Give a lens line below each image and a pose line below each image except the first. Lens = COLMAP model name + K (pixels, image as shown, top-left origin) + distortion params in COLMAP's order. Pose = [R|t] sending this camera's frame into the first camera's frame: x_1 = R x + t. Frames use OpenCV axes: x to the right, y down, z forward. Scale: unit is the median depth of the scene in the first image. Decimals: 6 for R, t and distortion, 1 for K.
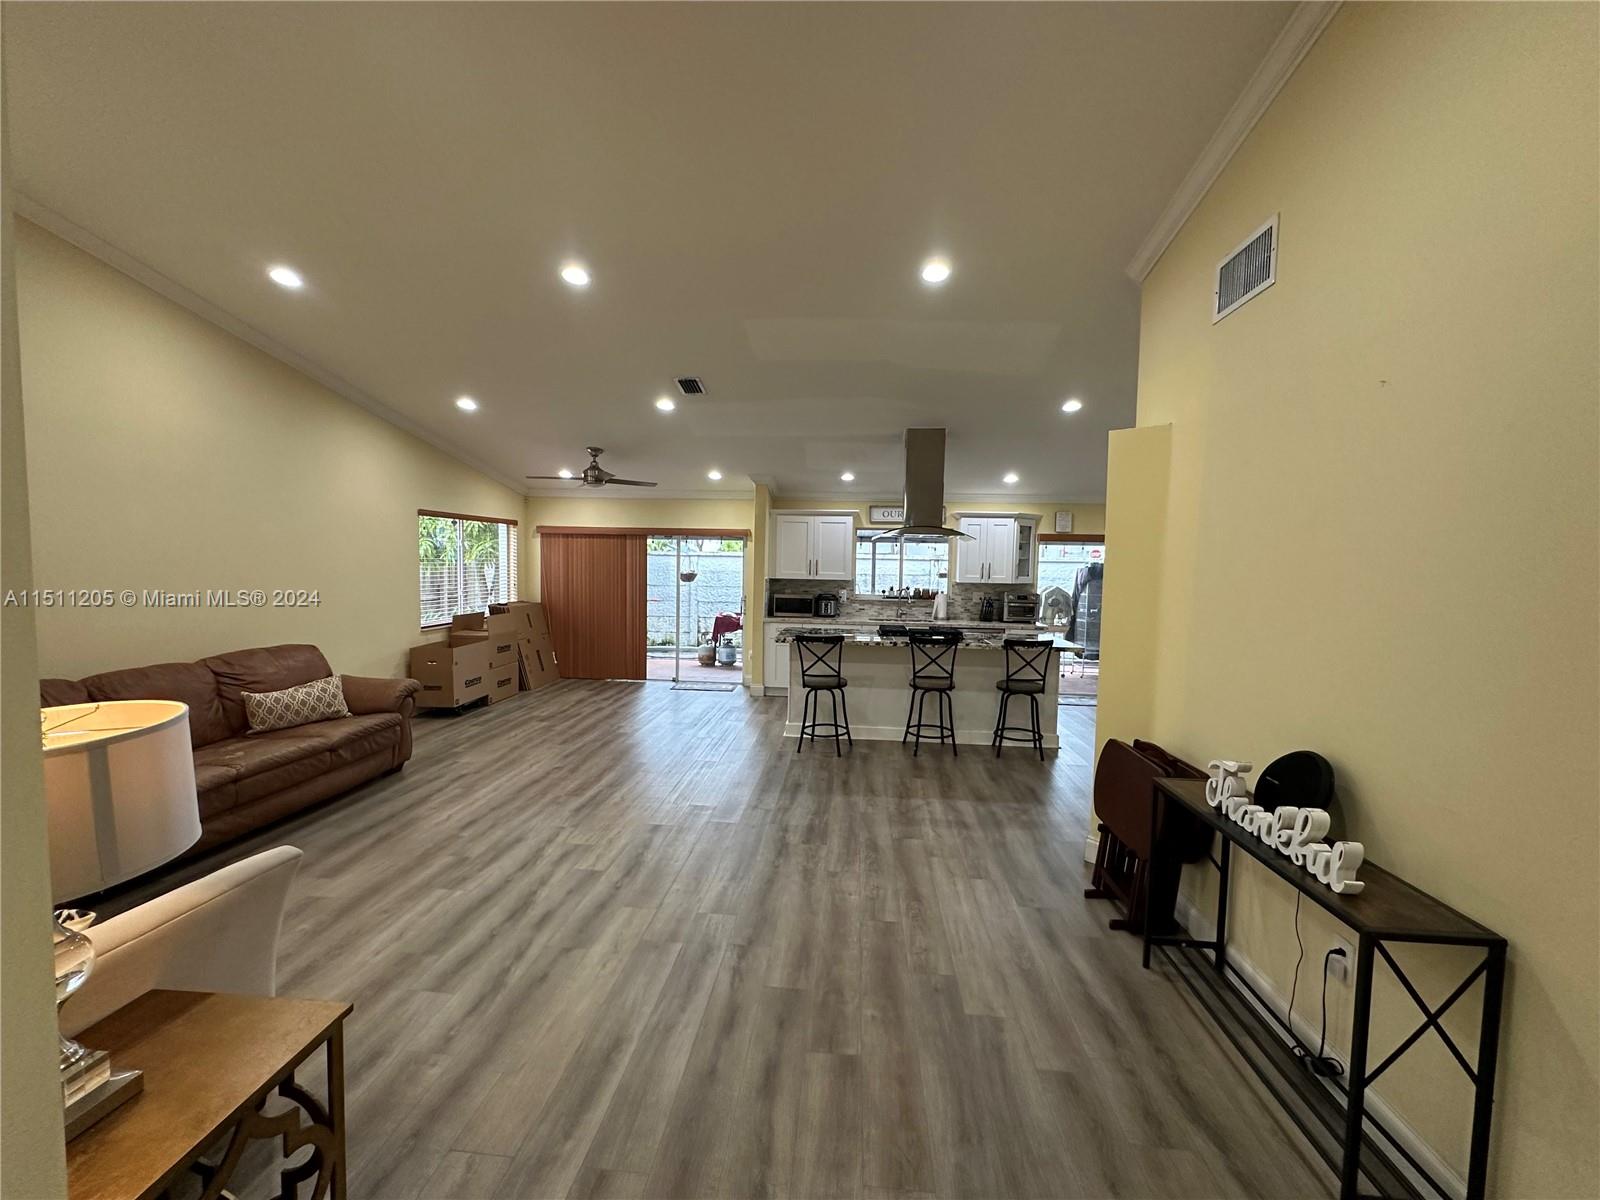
lens RADIAL K [[636.6, 0, 800.0], [0, 636.6, 600.0], [0, 0, 1]] dist [-0.004422, 0.000634]
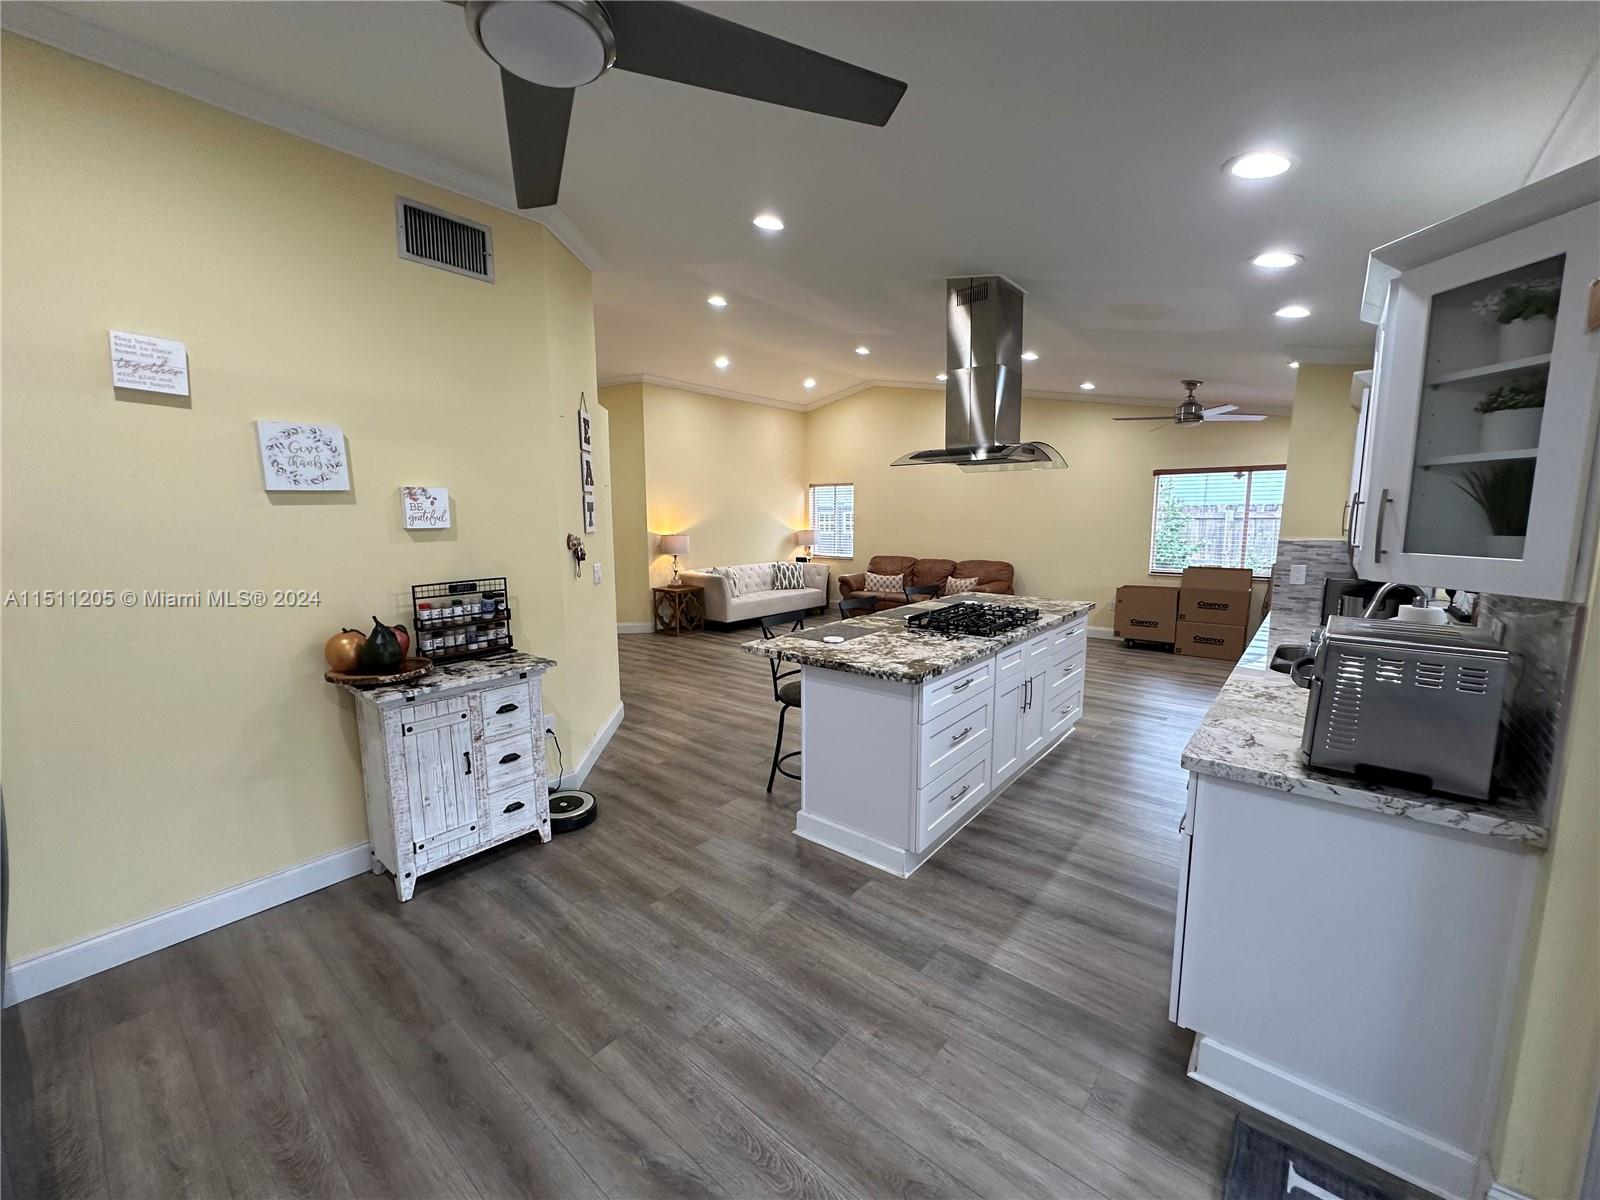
lens RADIAL K [[636.6, 0, 800.0], [0, 636.6, 600.0], [0, 0, 1]] dist [-0.004422, 0.000634]
pose [[-0.566497, 0.094985, -0.818571, 1.055836], [-0.057024, 0.986435, 0.153927, -0.070770], [0.822088, 0.133877, -0.553397, 1.606148]]
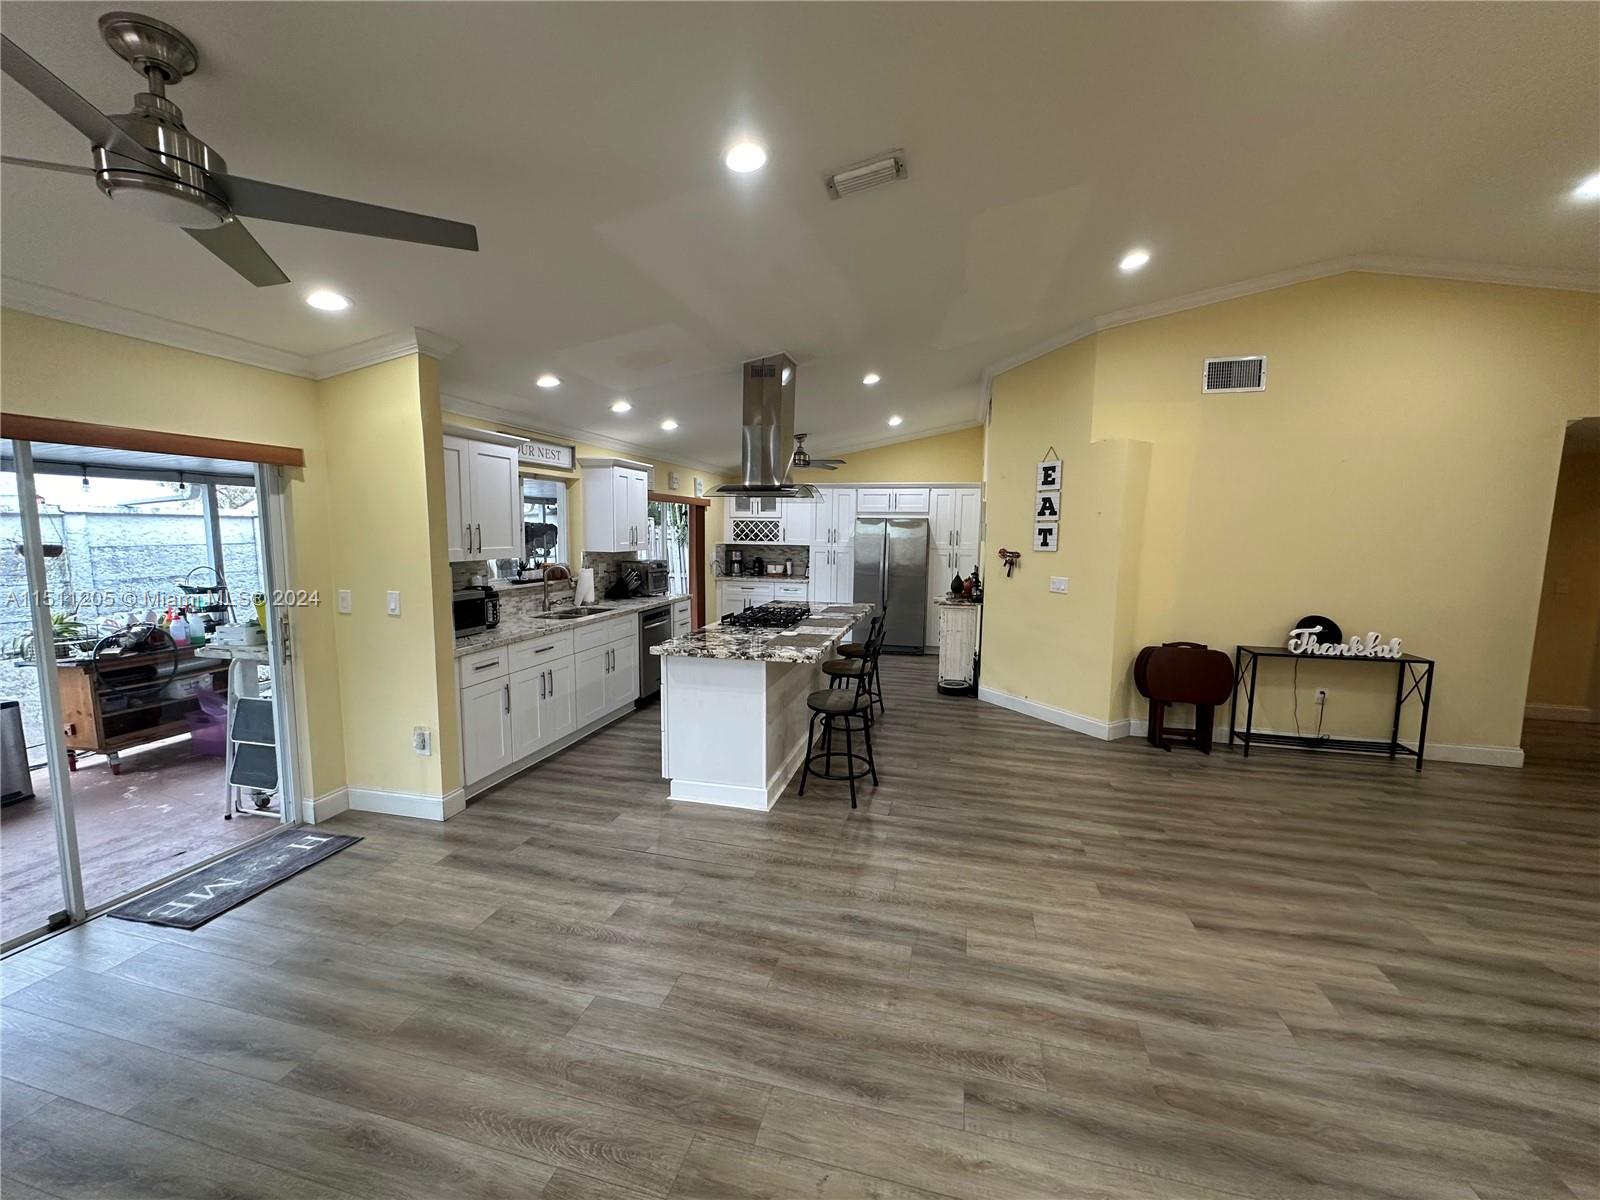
lens RADIAL K [[636.6, 0, 800.0], [0, 636.6, 600.0], [0, 0, 1]] dist [-0.004422, 0.000634]
pose [[0.158131, -0.126344, 0.979302, -0.786451], [0.051336, 0.991491, 0.119628, -0.084843], [-0.986083, 0.031357, 0.163271, 1.109826]]
